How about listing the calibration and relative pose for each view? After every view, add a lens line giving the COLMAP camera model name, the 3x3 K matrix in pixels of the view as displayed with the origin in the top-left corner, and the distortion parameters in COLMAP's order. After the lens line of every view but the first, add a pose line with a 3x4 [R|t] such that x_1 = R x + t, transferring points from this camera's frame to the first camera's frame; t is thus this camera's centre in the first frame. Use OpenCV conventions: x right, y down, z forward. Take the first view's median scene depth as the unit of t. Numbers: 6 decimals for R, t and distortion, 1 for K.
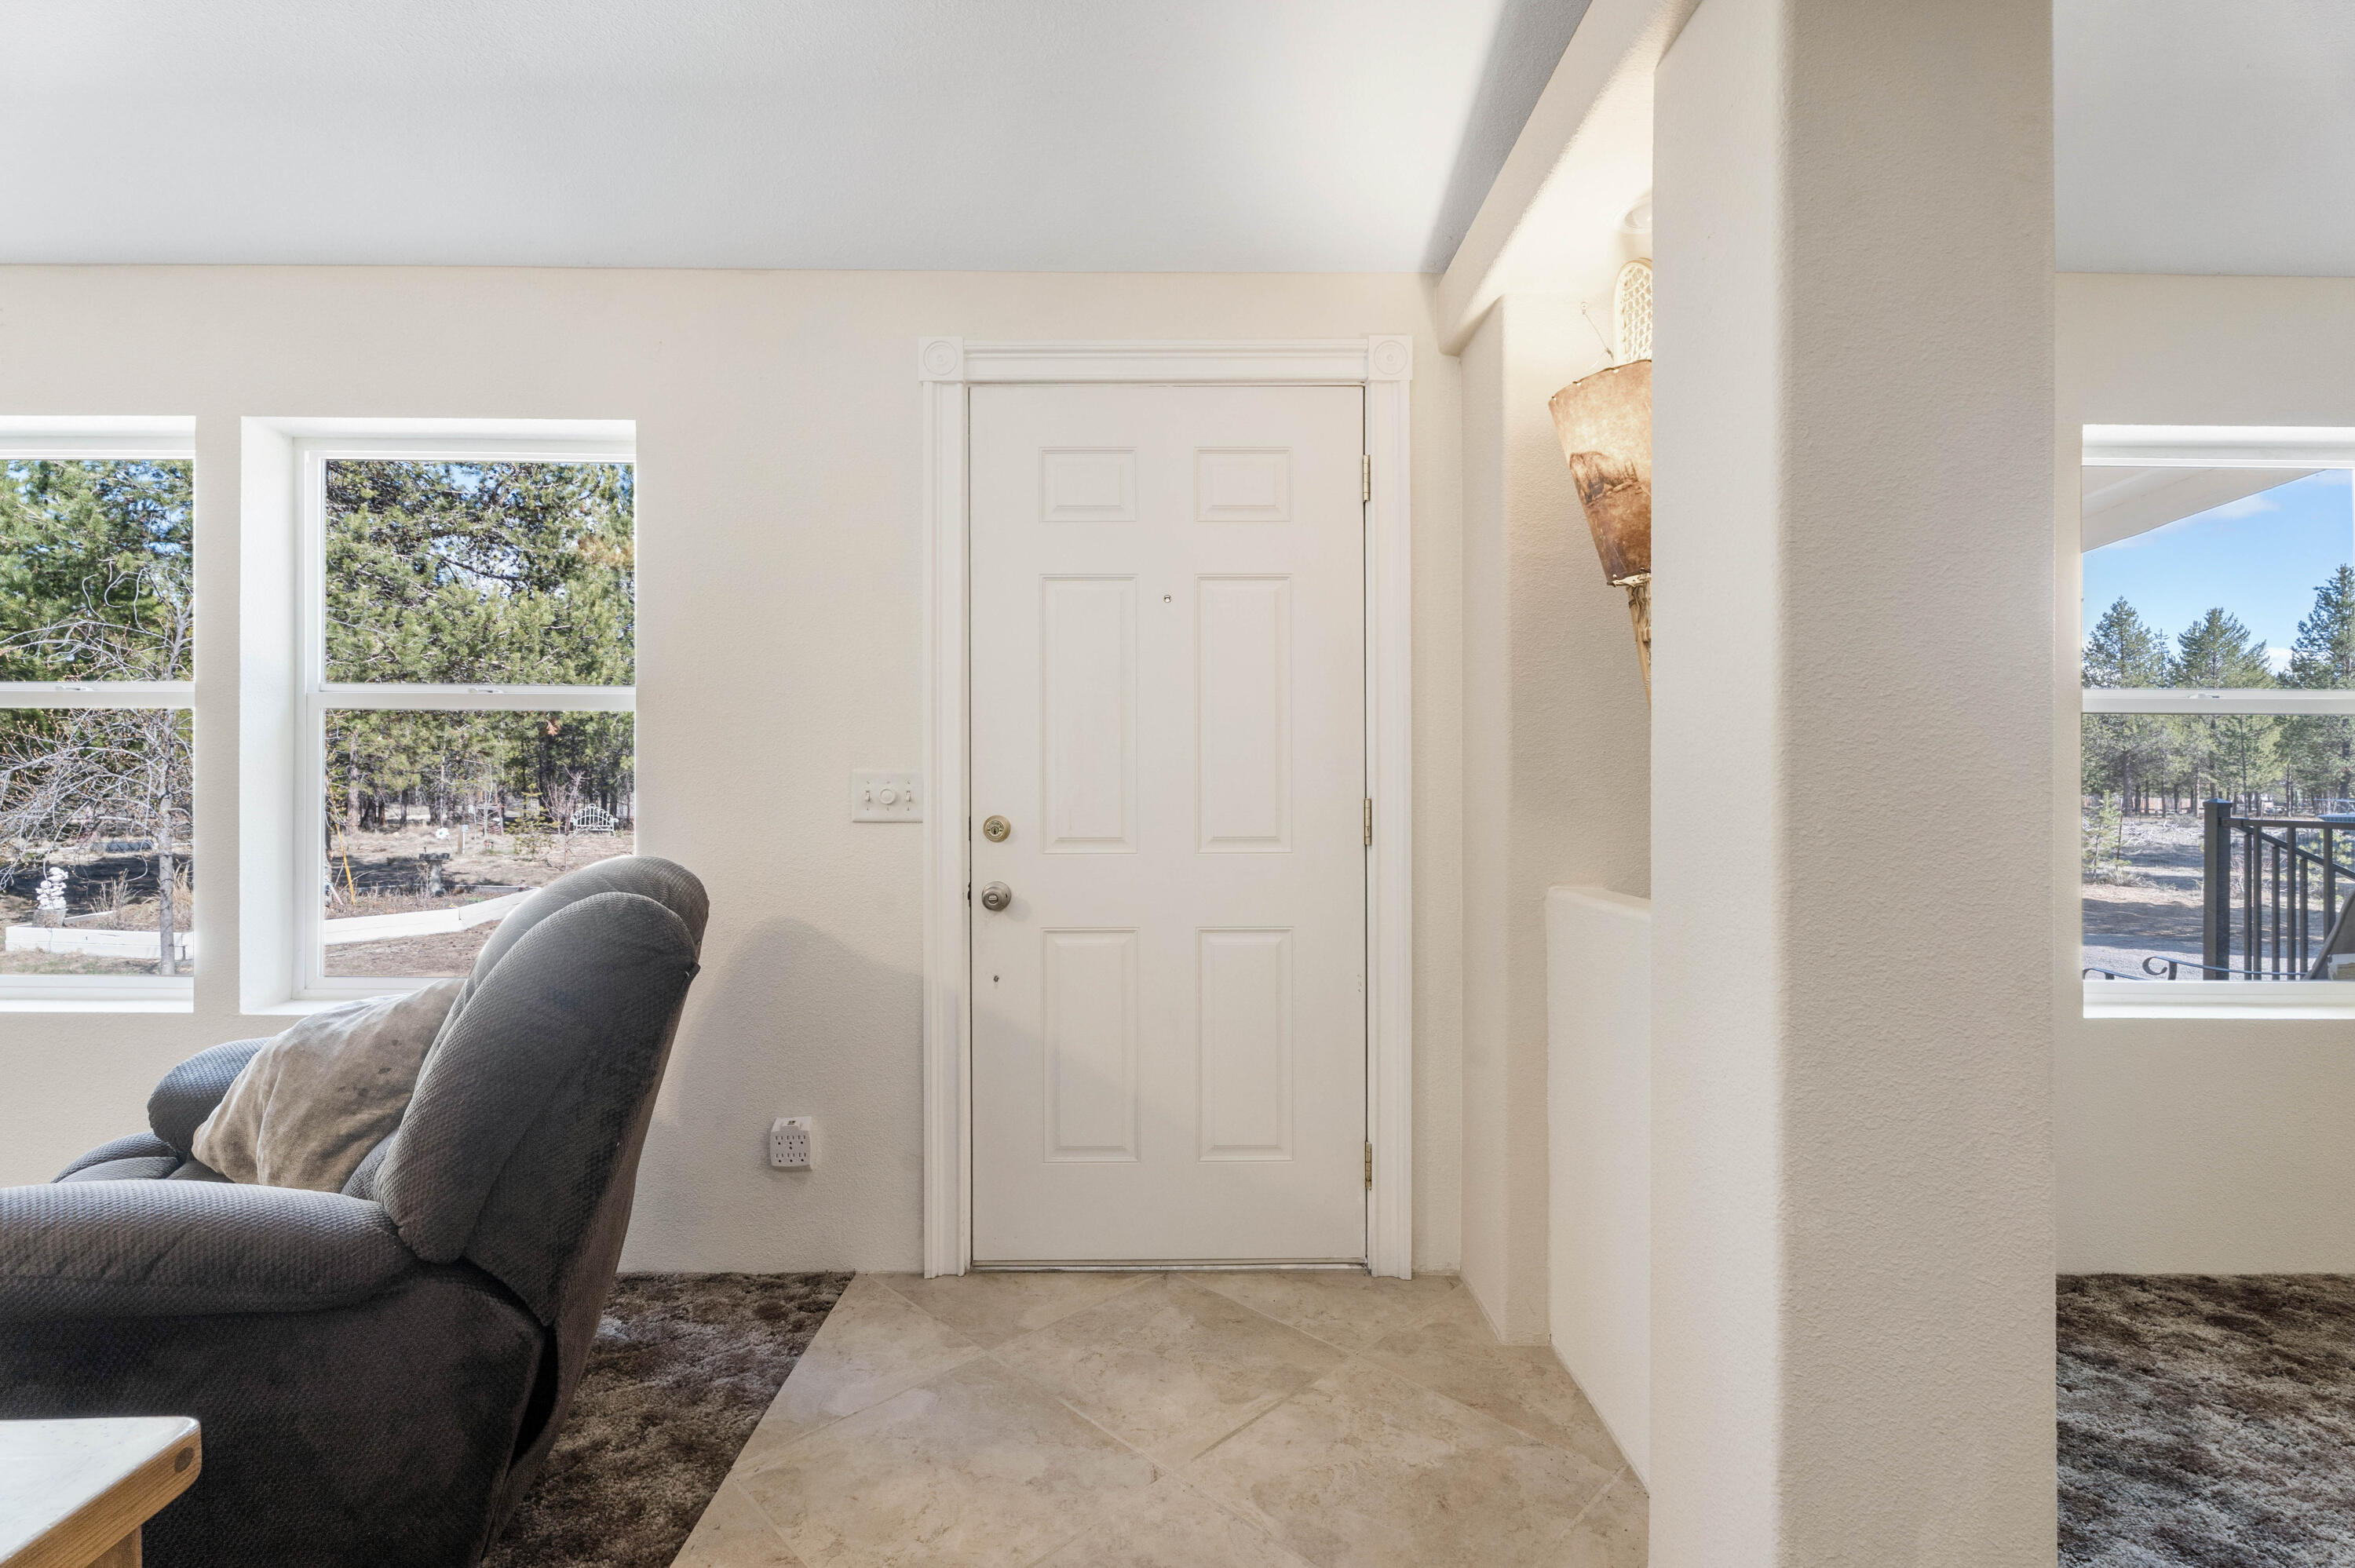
lens RADIAL K [[1066.0, 0, 1177.2], [0, 1066.0, 796.6], [0, 0, 1]] dist [0.003526, 0.000305]
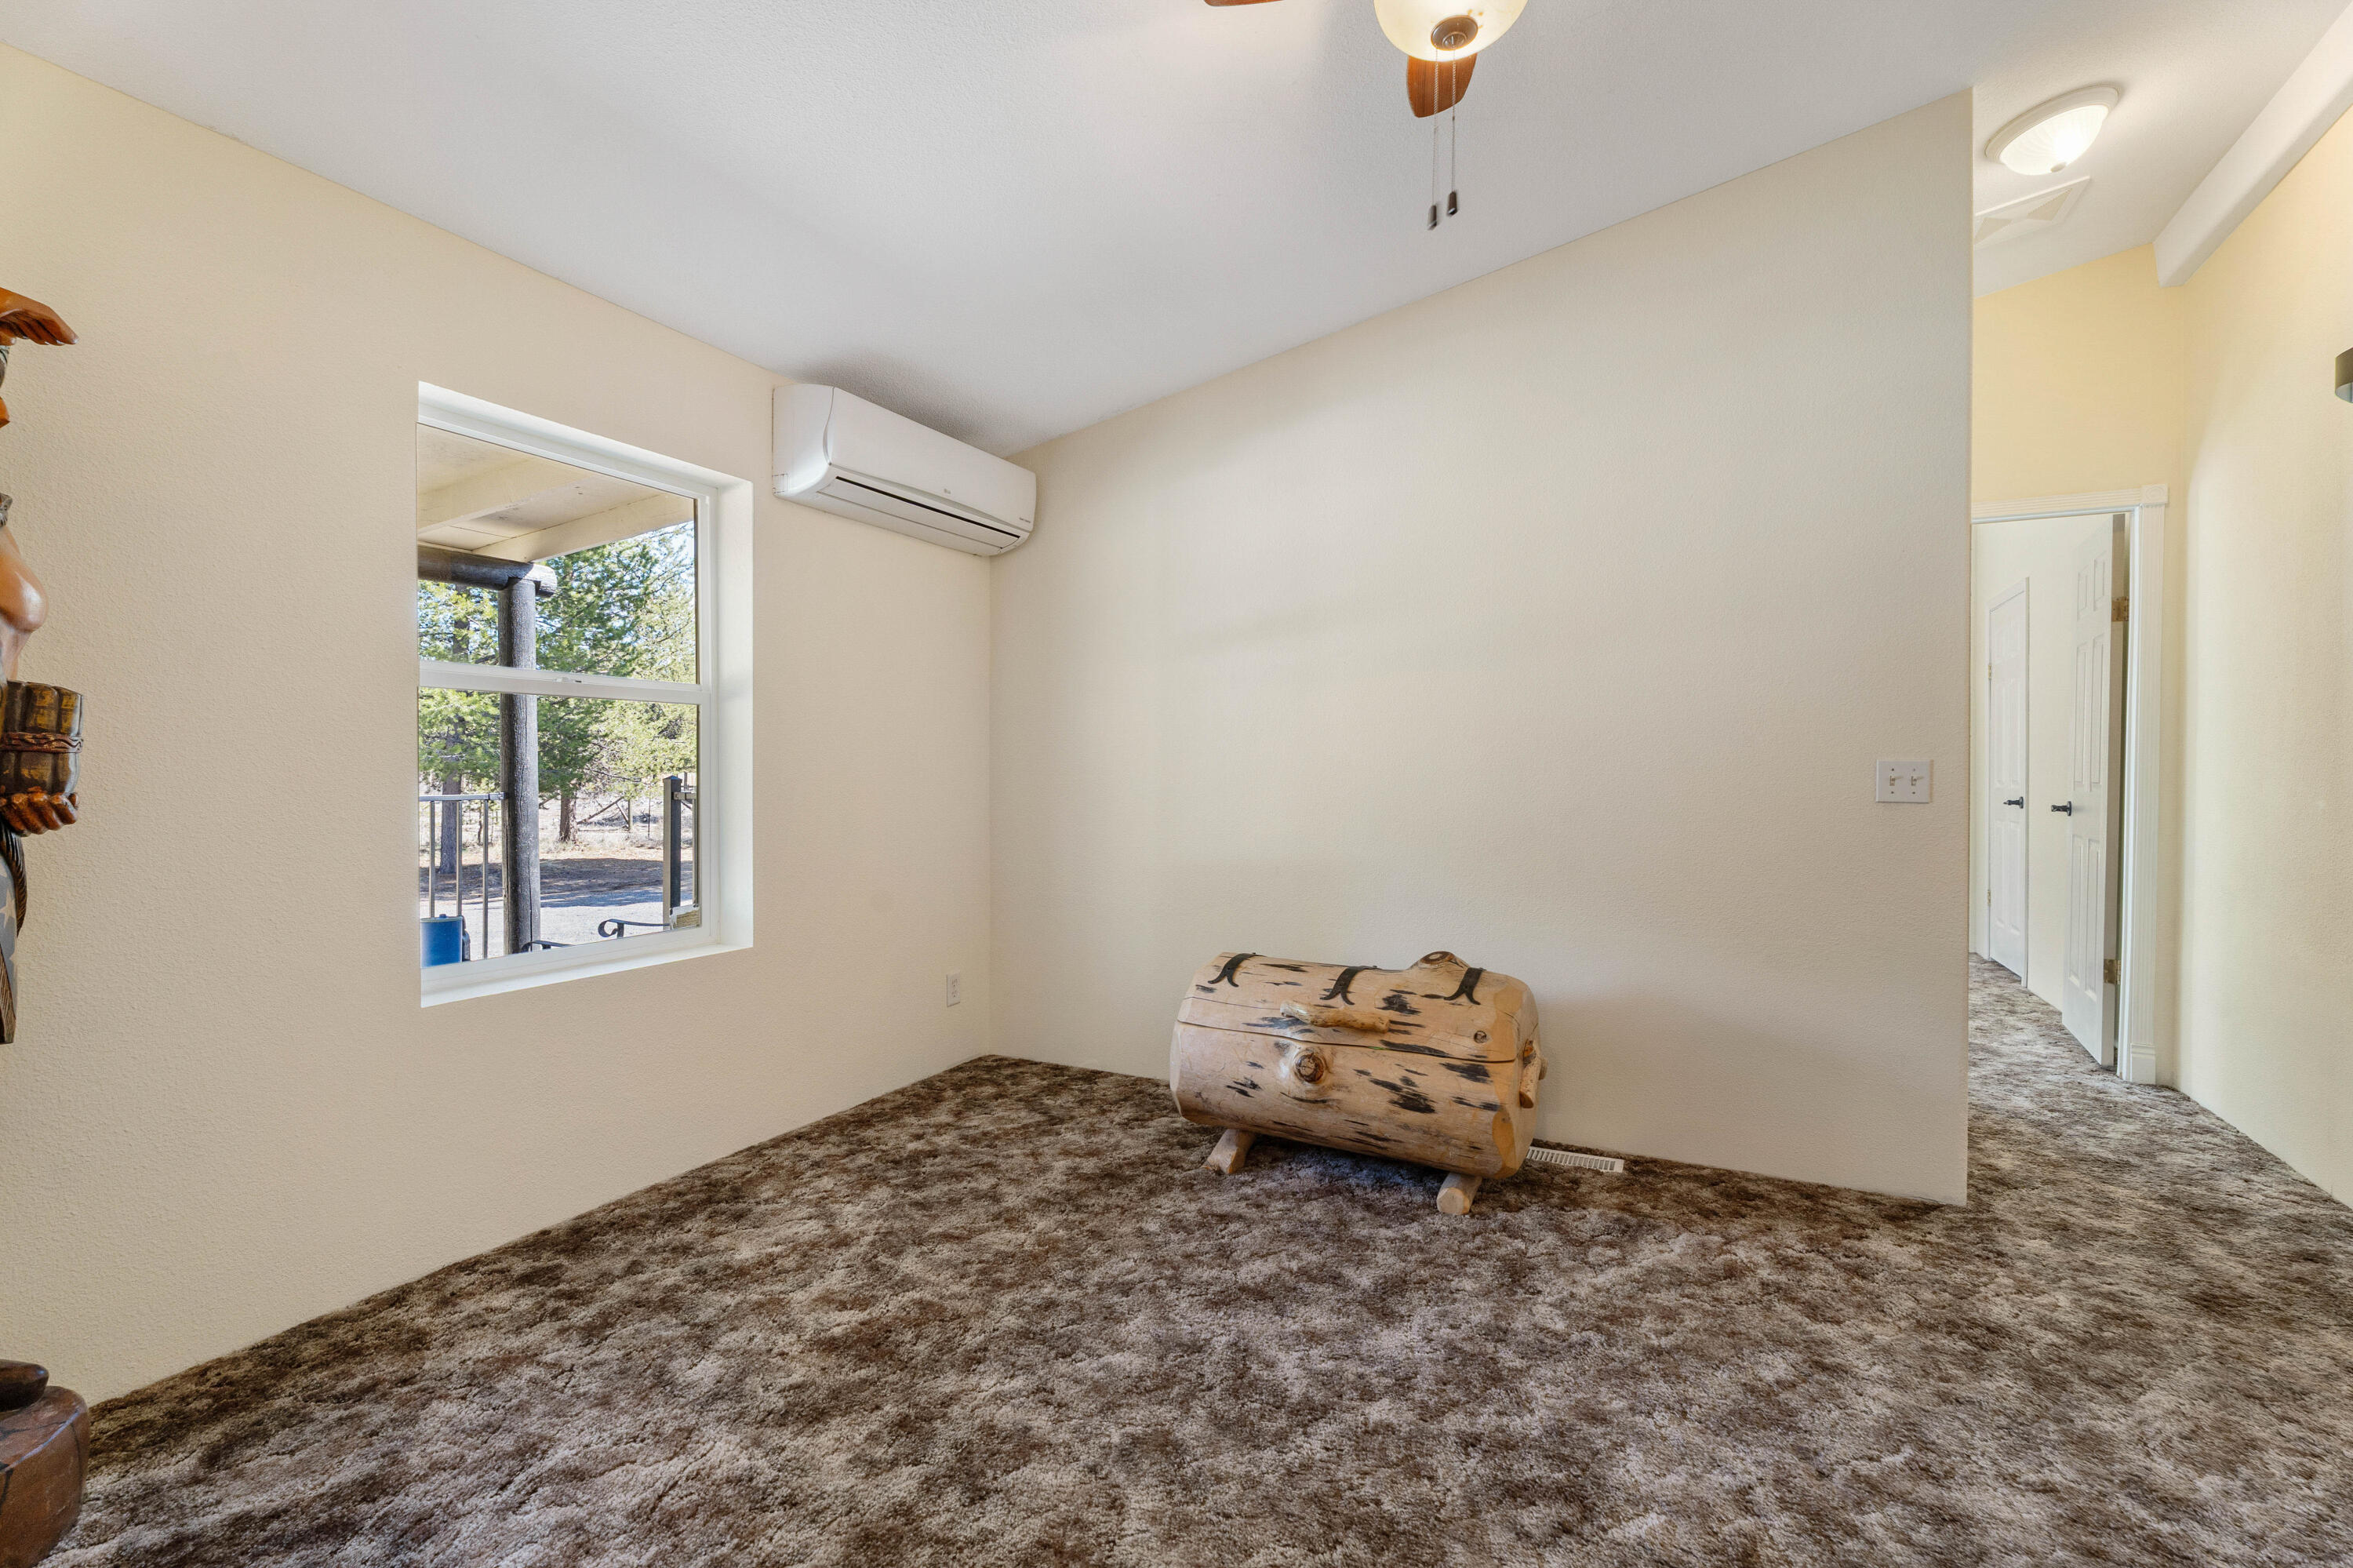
lens RADIAL K [[1065.2, 0, 1176.2], [0, 1065.2, 796.6], [0, 0, 1]] dist [0.003526, 0.000305]
pose [[0.455850, -0.020242, 0.889826, 0.341107], [0.001969, 0.999762, 0.021734, 0.000748], [-0.890054, -0.008155, 0.455781, -0.029064]]
